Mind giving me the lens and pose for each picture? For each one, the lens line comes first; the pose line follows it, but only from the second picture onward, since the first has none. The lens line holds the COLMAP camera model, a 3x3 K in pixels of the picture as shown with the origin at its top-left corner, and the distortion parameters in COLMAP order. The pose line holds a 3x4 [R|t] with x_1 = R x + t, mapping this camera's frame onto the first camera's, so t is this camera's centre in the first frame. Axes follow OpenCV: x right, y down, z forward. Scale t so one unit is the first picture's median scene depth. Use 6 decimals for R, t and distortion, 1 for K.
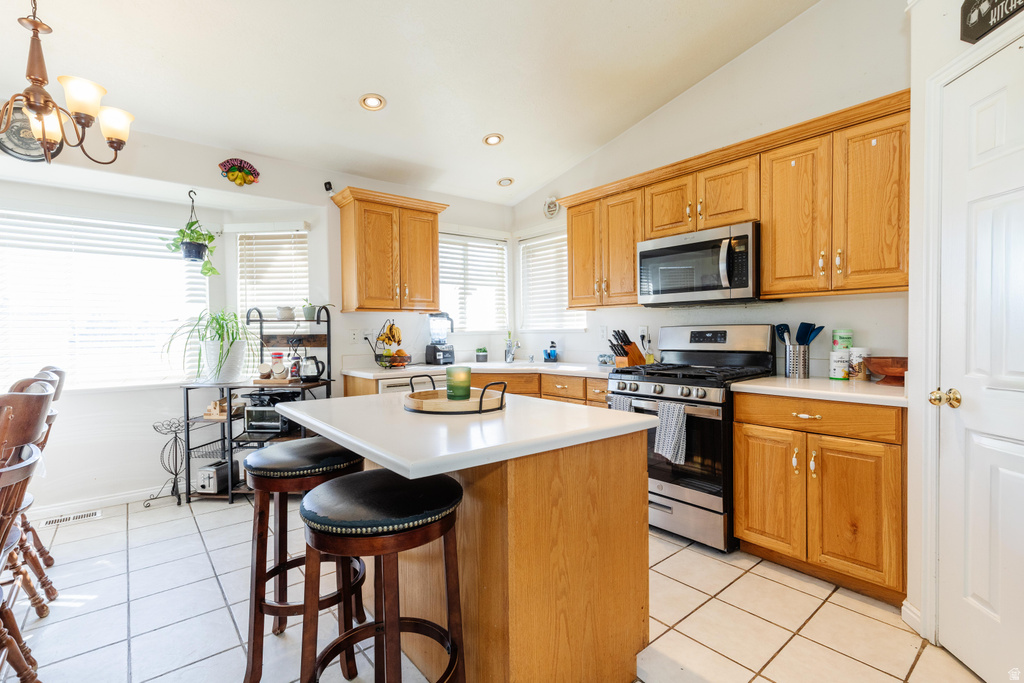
lens RADIAL K [[475.0, 0, 518.5], [0, 475.0, 342.9], [0, 0, 1]] dist [0.000121, -0.000209]
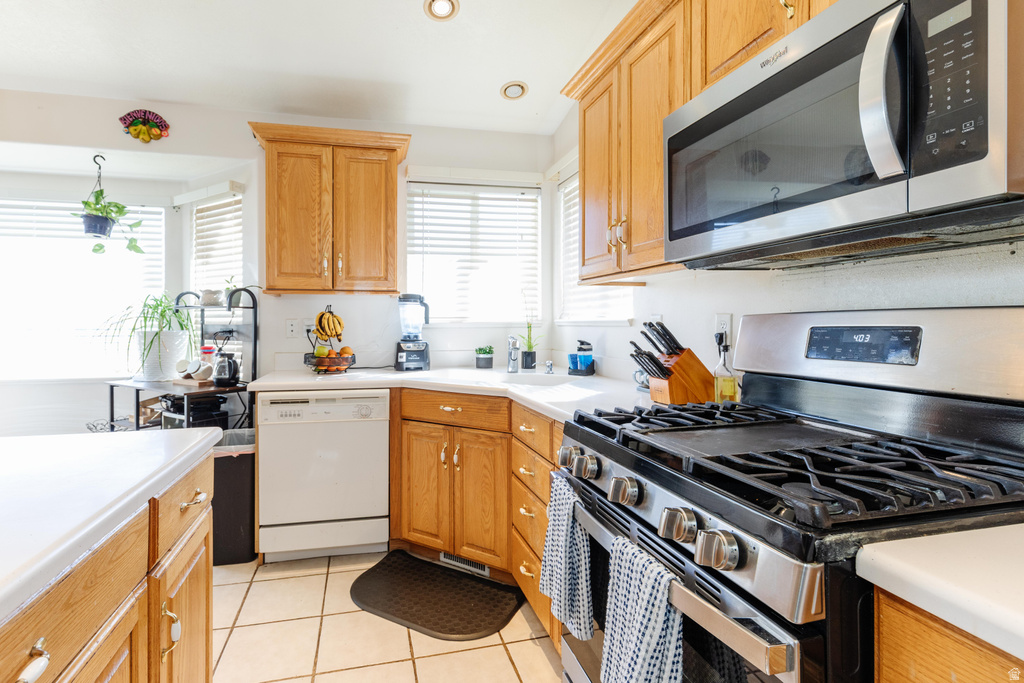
lens RADIAL K [[483.1, 0, 464.2], [0, 483.1, 325.2], [0, 0, 1]] dist [-0.000611, -0.000137]
pose [[0.886912, 0.010605, -0.461816, 0.261642], [-0.018947, 0.999730, -0.013431, -0.013637], [0.461549, 0.020662, 0.886874, 0.472463]]
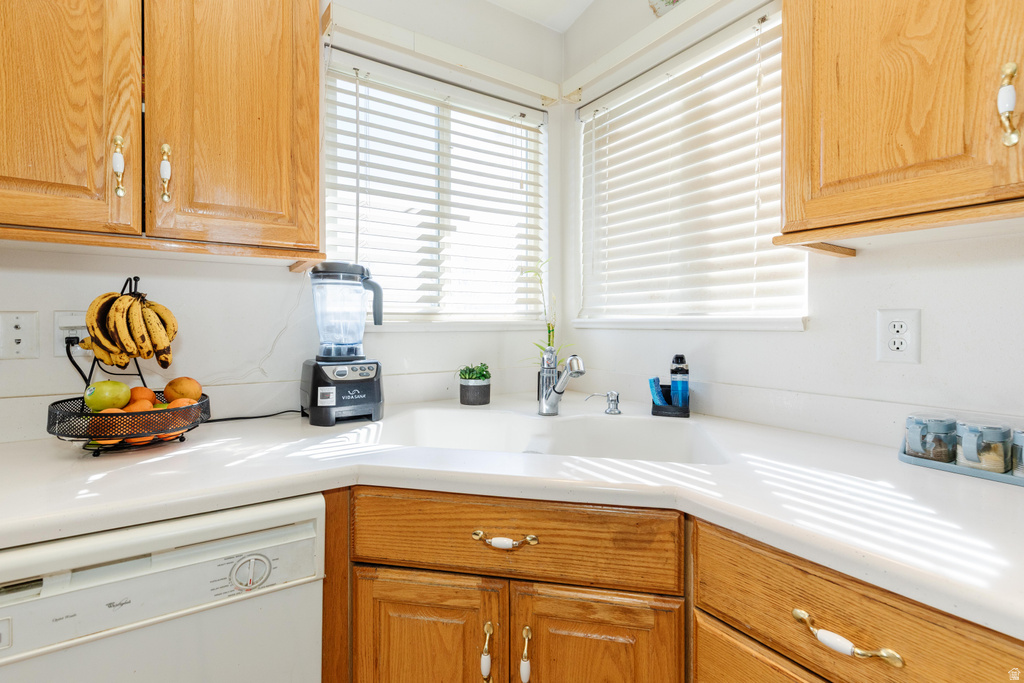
lens RADIAL K [[478.8, 0, 525.2], [0, 478.8, 329.5], [0, 0, 1]] dist [0.000214, 0.000112]
pose [[0.996186, 0.012910, -0.086291, -0.006679], [-0.014236, 0.999790, -0.014770, -0.017458], [0.086082, 0.015942, 0.996161, 0.770711]]
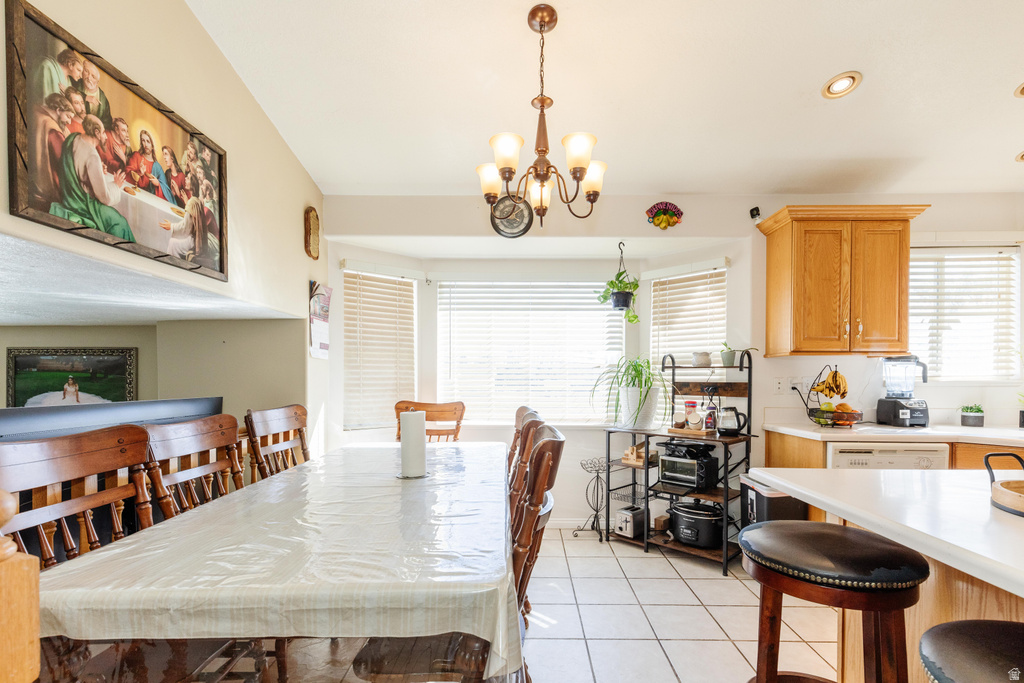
lens RADIAL K [[470.1, 0, 513.2], [0, 470.1, 383.0], [0, 0, 1]] dist [0.002286, 0.000176]
pose [[0.754977, 0.017652, -0.655514, -0.163896], [-0.027727, 0.999603, -0.005015, -0.001065], [0.655165, 0.021962, 0.755167, 0.066039]]
